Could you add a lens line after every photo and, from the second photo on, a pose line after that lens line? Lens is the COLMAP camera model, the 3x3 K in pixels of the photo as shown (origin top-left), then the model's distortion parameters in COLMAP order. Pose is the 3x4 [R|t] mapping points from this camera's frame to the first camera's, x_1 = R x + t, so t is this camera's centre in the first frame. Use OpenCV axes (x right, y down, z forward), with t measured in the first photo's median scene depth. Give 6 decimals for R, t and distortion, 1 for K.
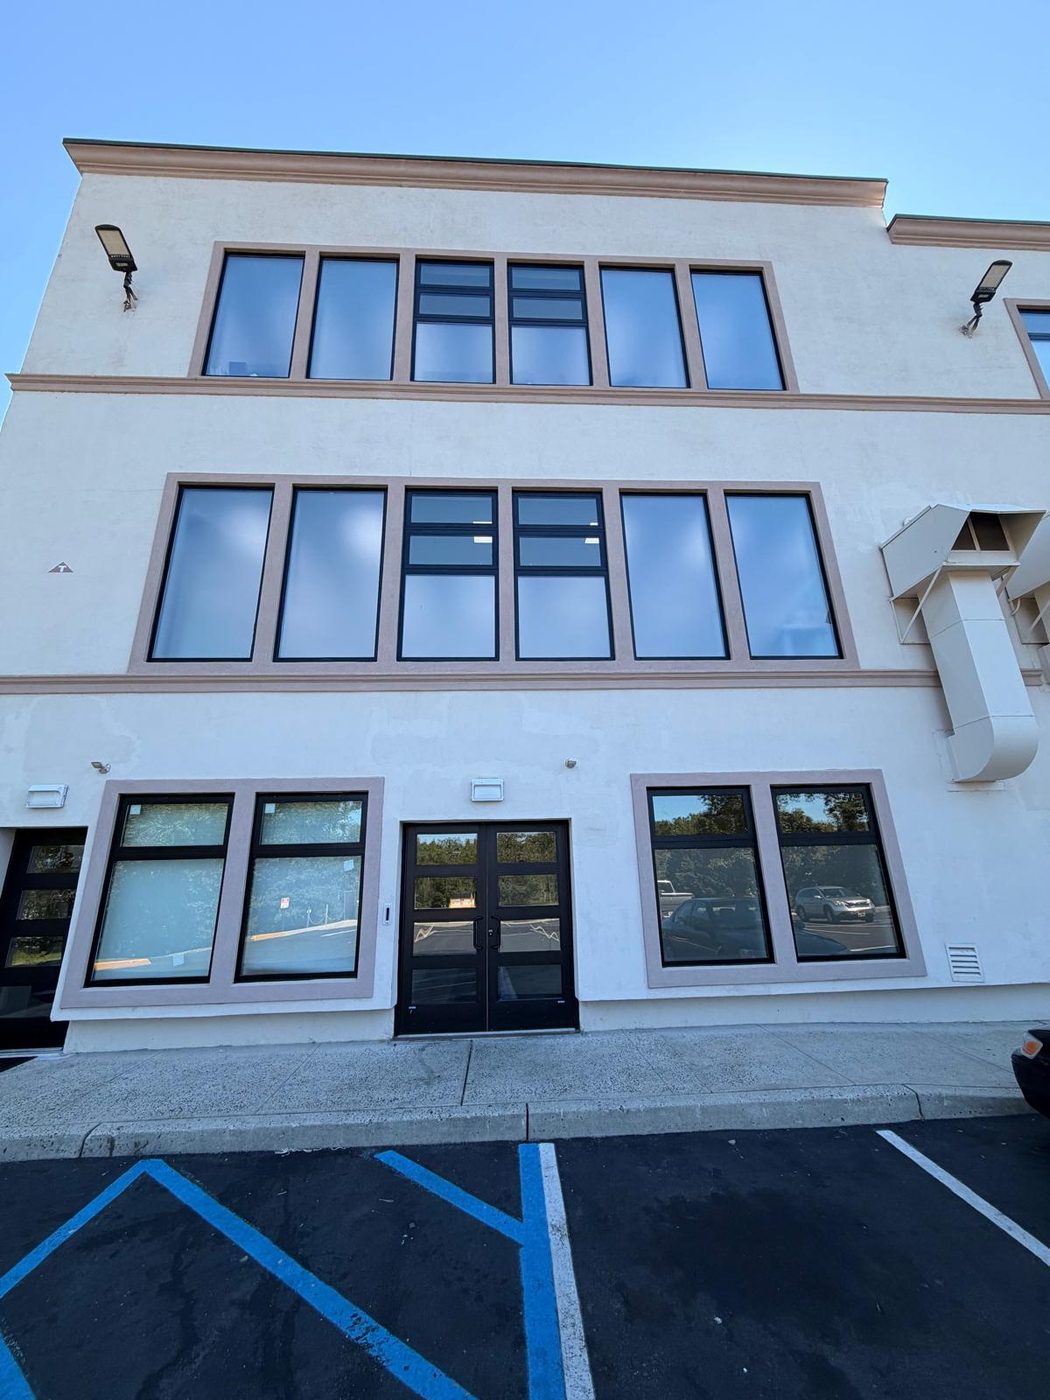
lens RADIAL K [[560.9, 0, 529.3], [0, 560.9, 668.6], [0, 0, 1]] dist [0.001267, 0.000328]
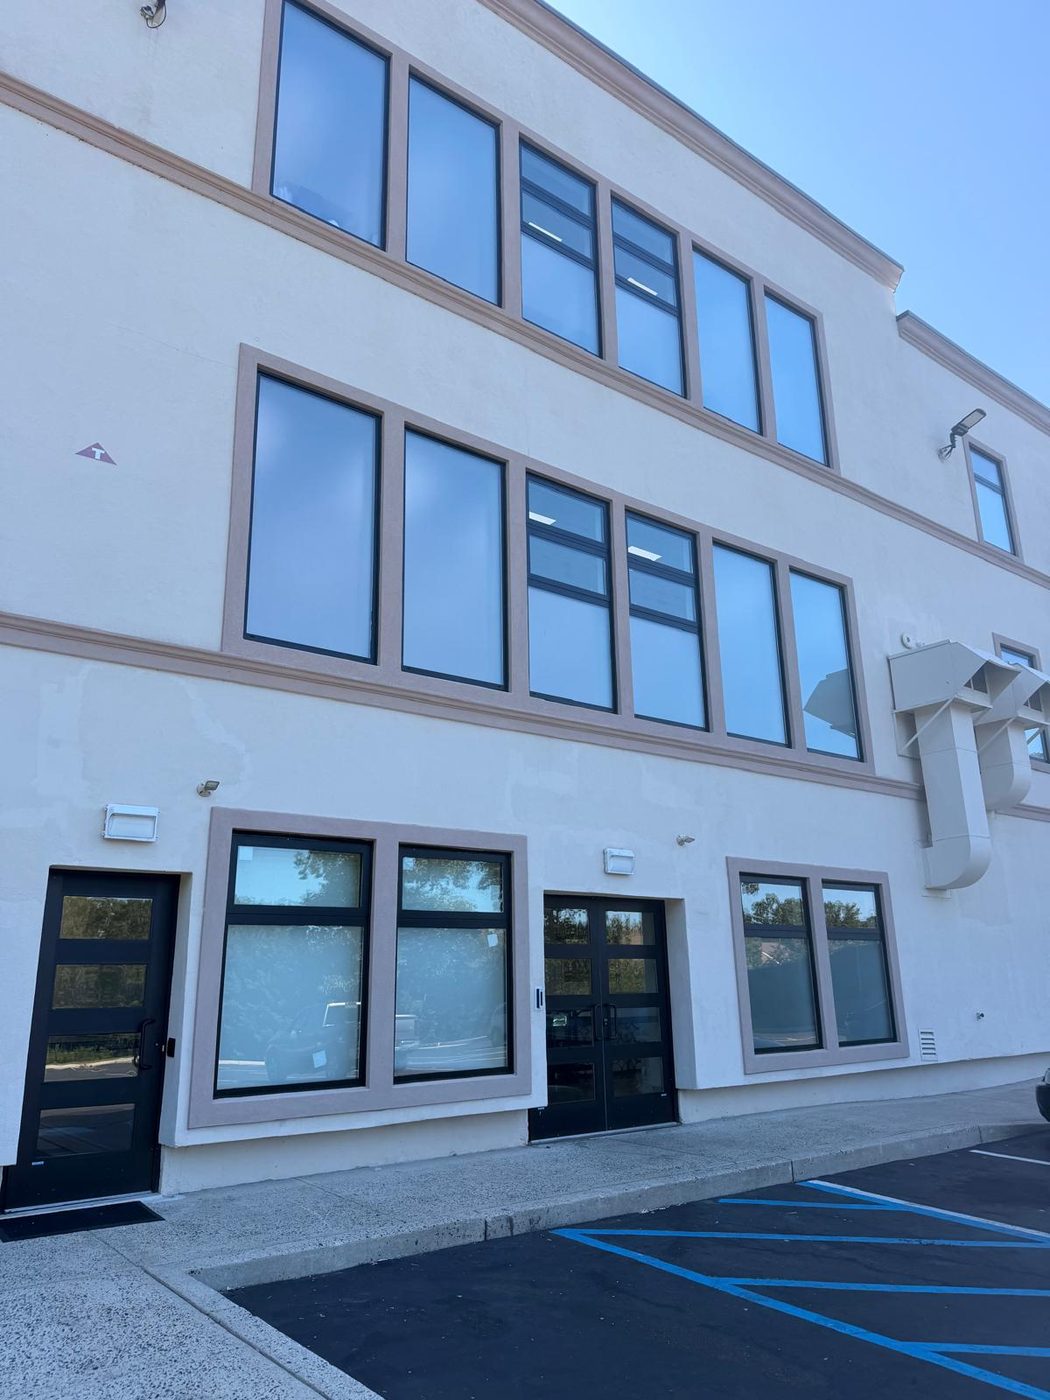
lens RADIAL K [[972.9, 0, 522.2], [0, 972.9, 659.1], [0, 0, 1]] dist [0.073333, -0.097123]
pose [[0.820277, 0.189284, 0.539738, -1.059103], [-0.193568, 0.979840, -0.049448, 0.007045], [-0.538216, -0.063915, 0.840380, -0.188128]]
